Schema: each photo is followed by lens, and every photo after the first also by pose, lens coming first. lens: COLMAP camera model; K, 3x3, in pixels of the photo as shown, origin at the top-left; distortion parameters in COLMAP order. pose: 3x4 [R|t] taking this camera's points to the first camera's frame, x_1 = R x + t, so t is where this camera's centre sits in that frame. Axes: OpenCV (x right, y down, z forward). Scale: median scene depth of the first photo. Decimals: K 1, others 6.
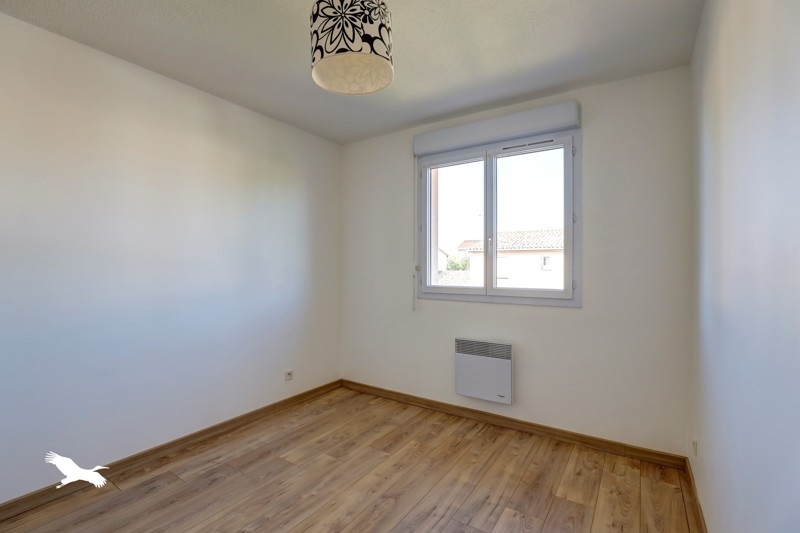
lens RADIAL K [[368.1, 0, 399.2], [0, 368.1, 266.8], [0, 0, 1]] dist [-0.002262, -0.000063]
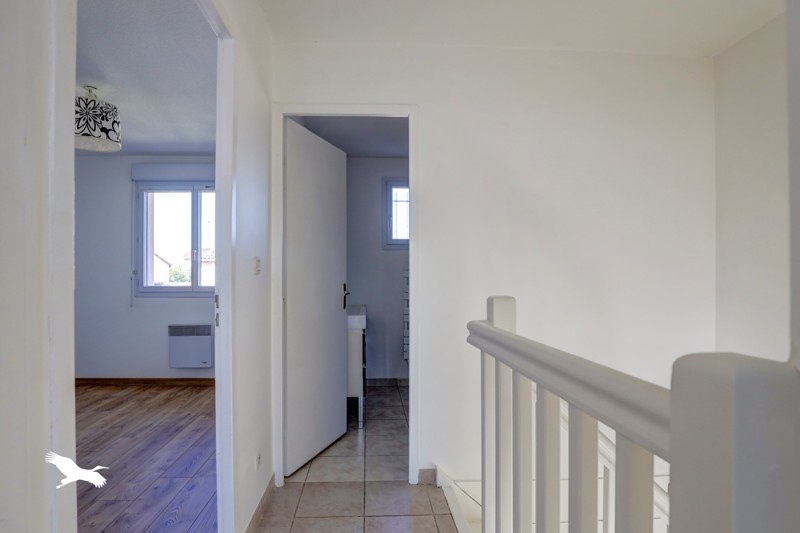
lens RADIAL K [[396.1, 0, 380.9], [0, 396.1, 278.1], [0, 0, 1]] dist [-0.031930, -0.000495]
pose [[0.812734, -0.002074, 0.582631, -0.048670], [0.003071, 0.999995, -0.000724, 0.030508], [-0.582626, 0.002378, 0.812737, -0.606814]]
